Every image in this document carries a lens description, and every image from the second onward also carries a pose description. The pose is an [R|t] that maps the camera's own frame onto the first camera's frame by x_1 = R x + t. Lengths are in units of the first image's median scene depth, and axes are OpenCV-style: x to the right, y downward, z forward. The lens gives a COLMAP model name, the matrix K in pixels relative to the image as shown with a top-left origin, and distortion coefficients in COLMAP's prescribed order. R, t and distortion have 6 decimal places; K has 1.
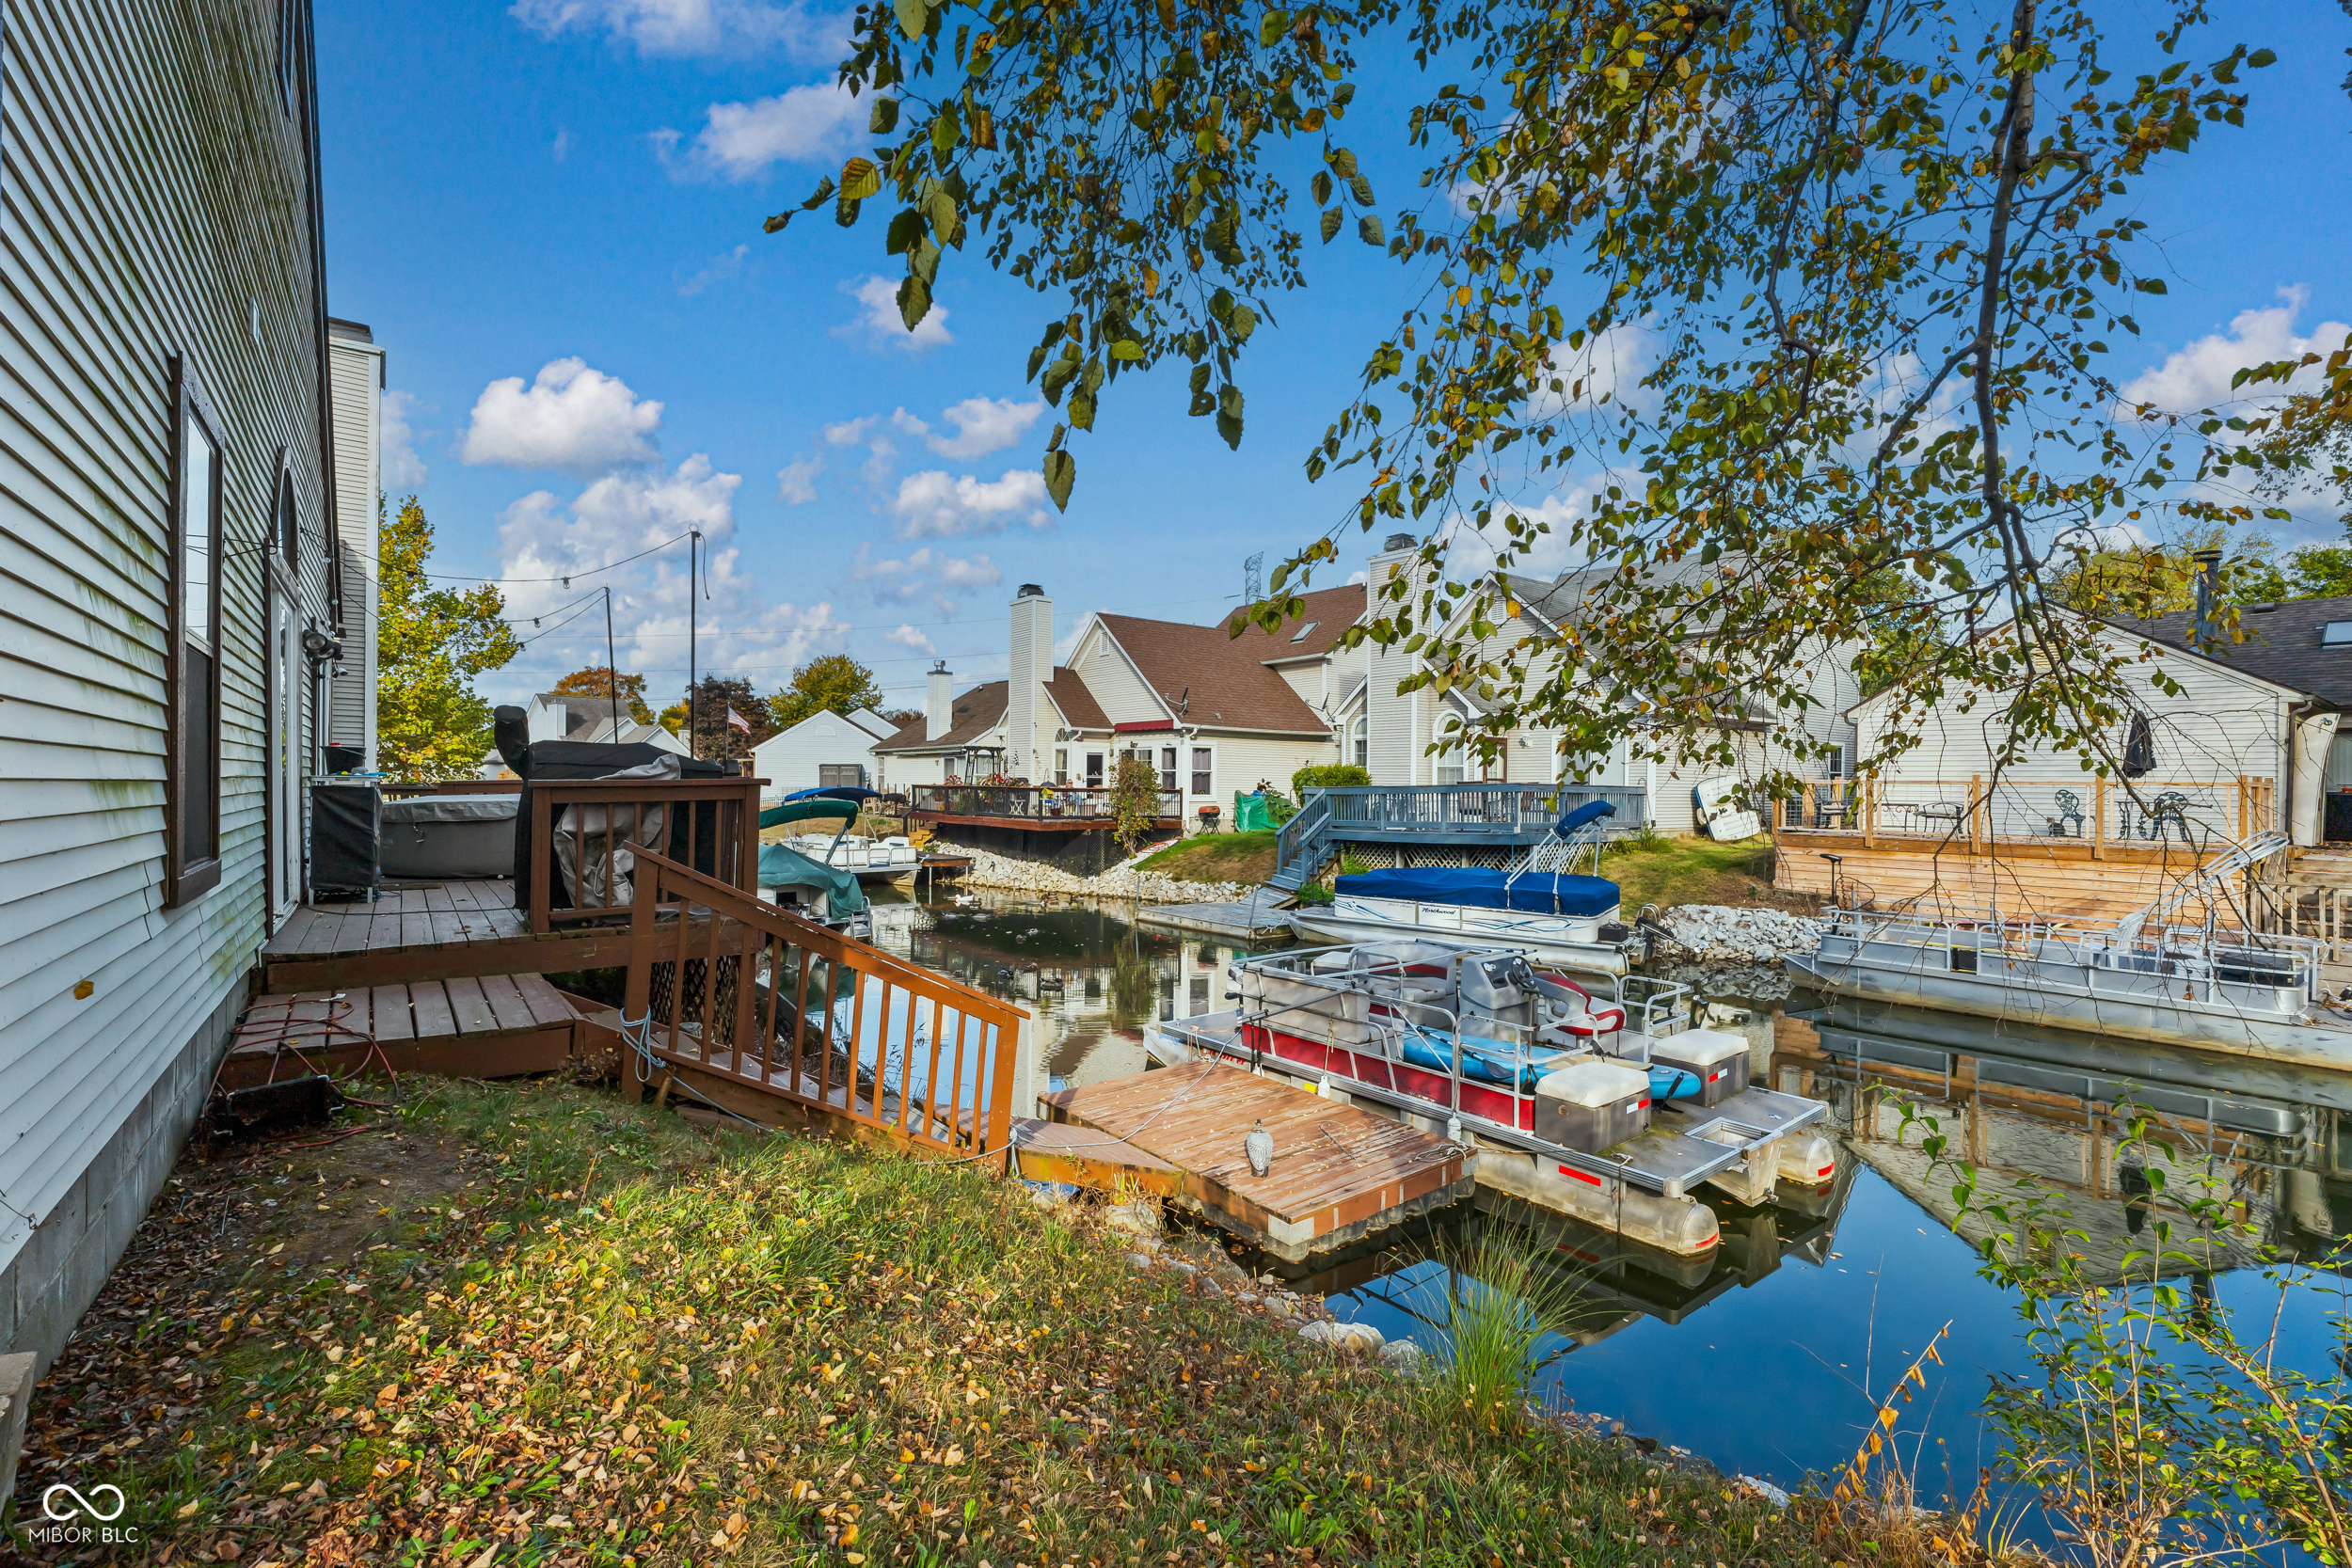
lens RADIAL K [[1087.8, 0, 1245.0], [0, 1087.8, 791.6], [0, 0, 1]] dist [-0.000157, 0.000721]
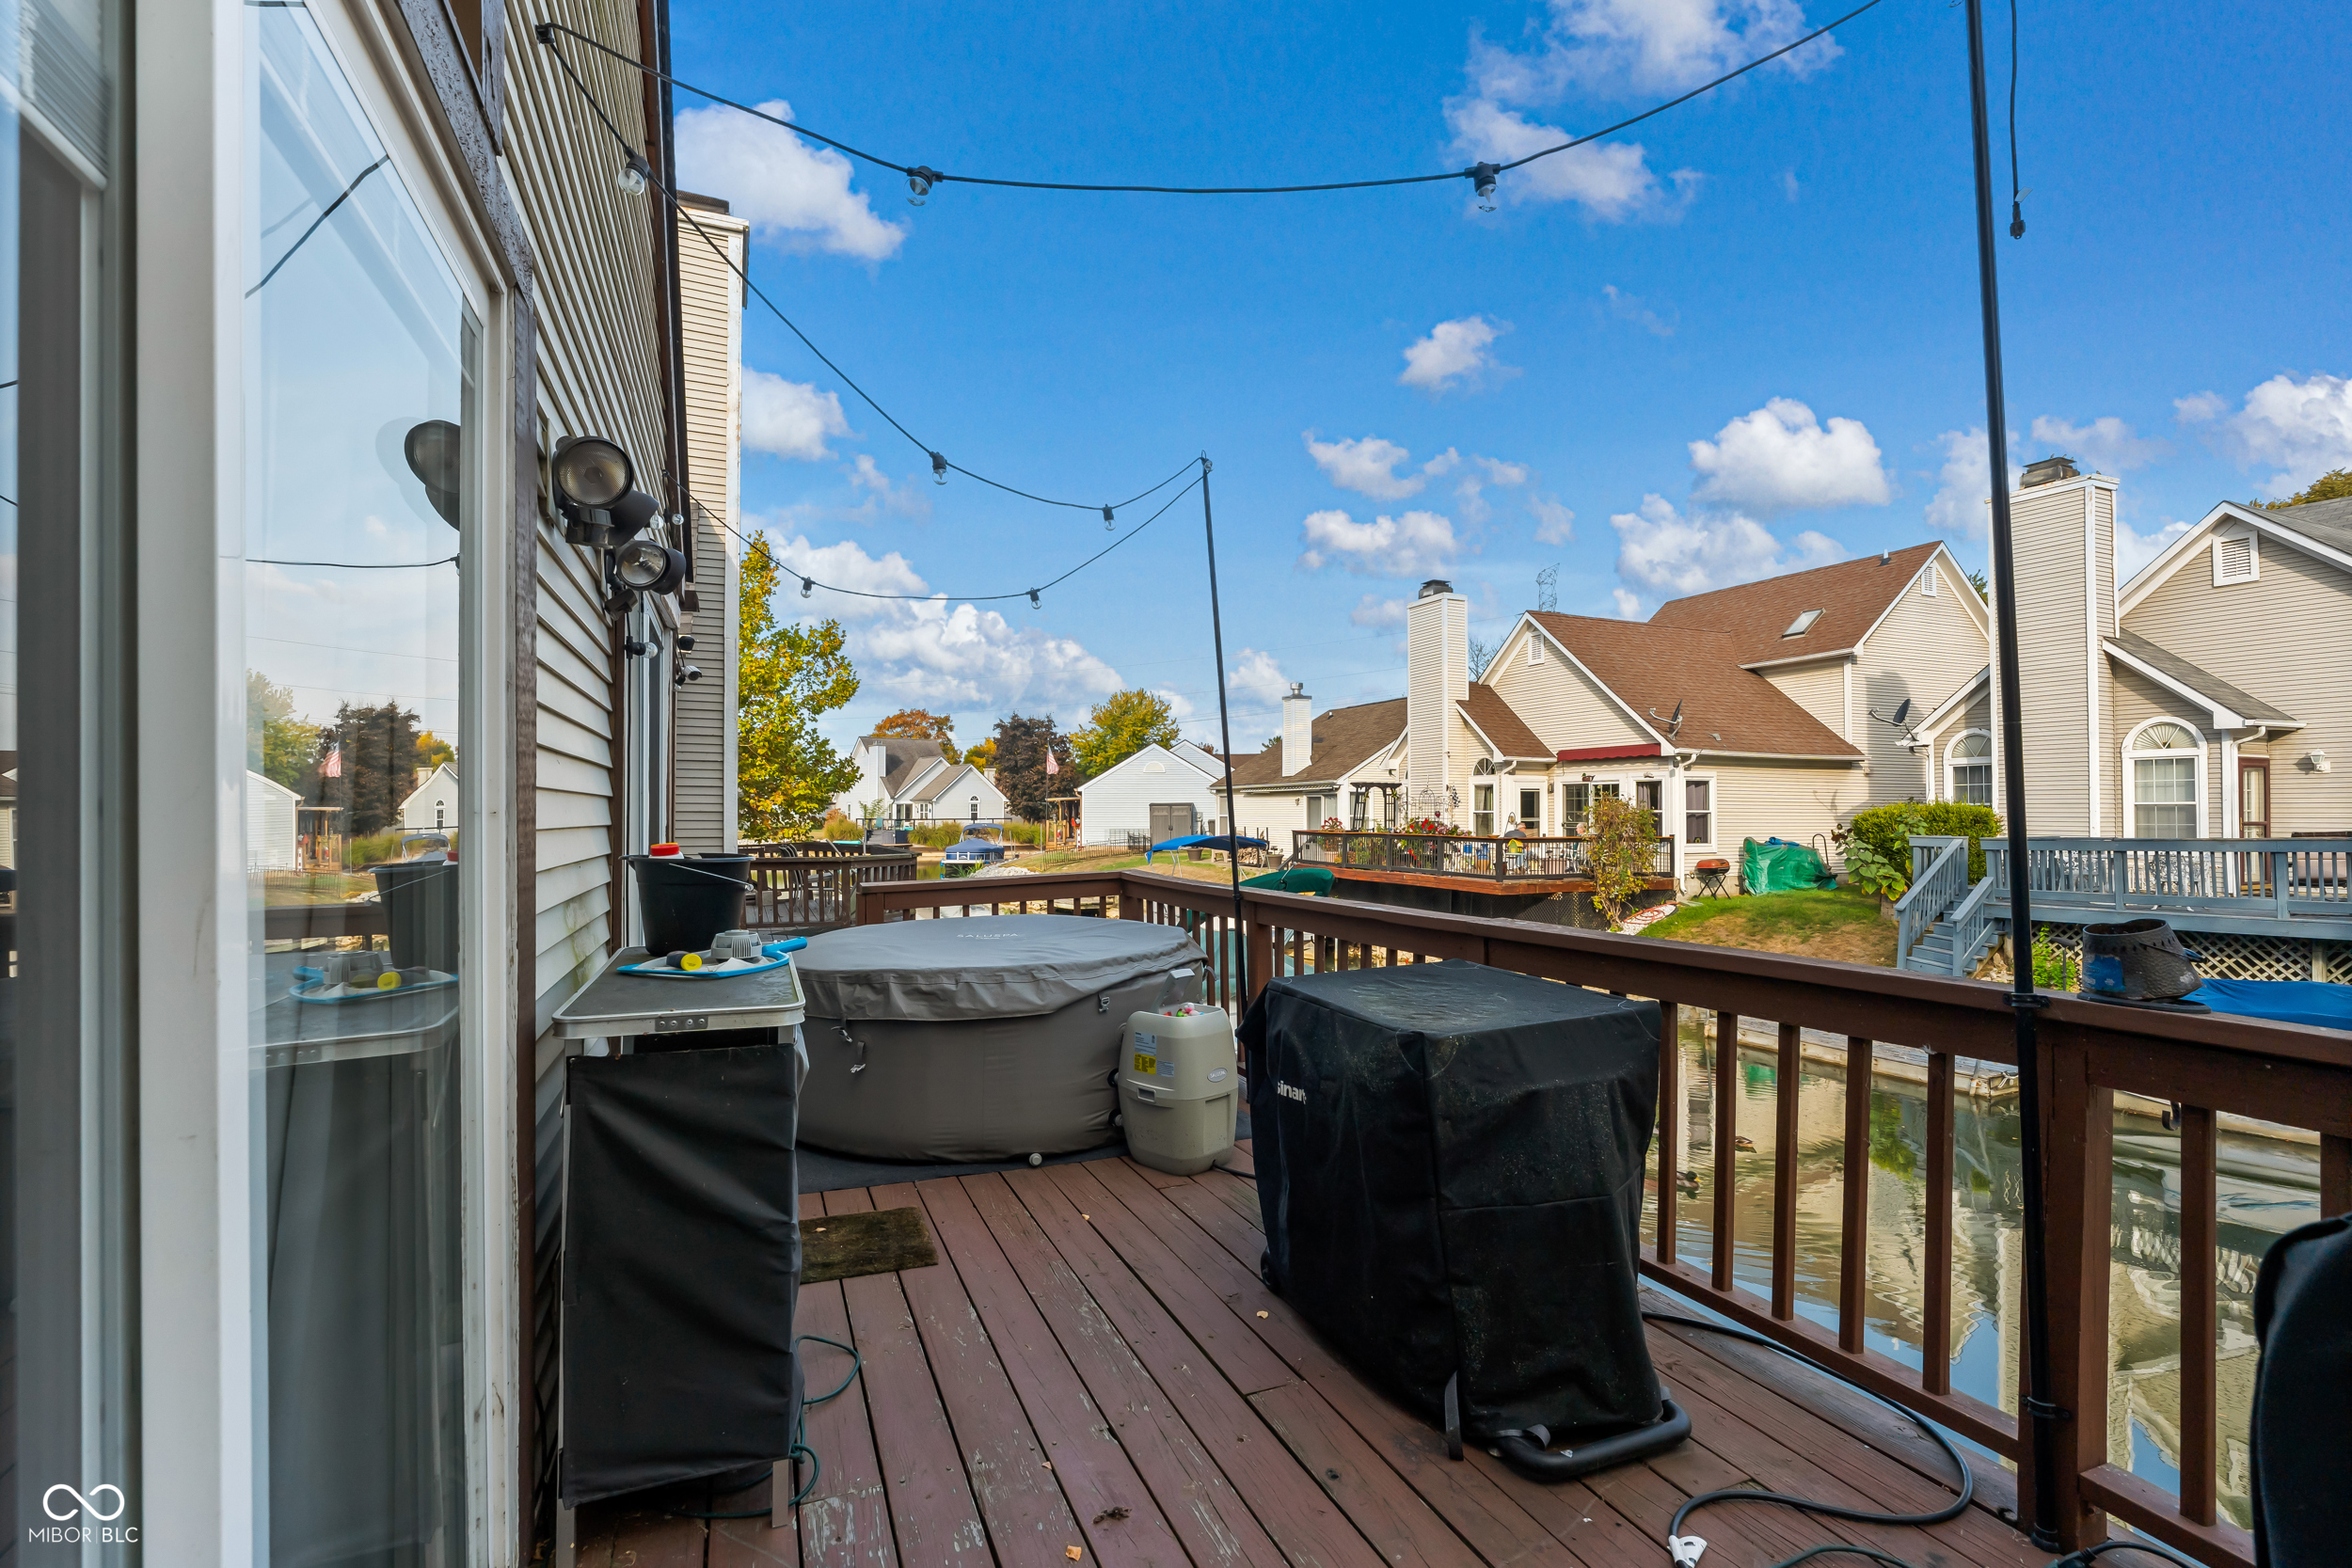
lens RADIAL K [[1149.1, 0, 1285.0], [0, 1149.1, 820.4], [0, 0, 1]] dist [-0.001192, 0.000138]
pose [[0.975705, -0.009503, -0.218883, -0.123217], [0.008706, 0.999951, -0.004605, -0.010243], [0.218916, 0.002587, 0.975740, 0.149769]]
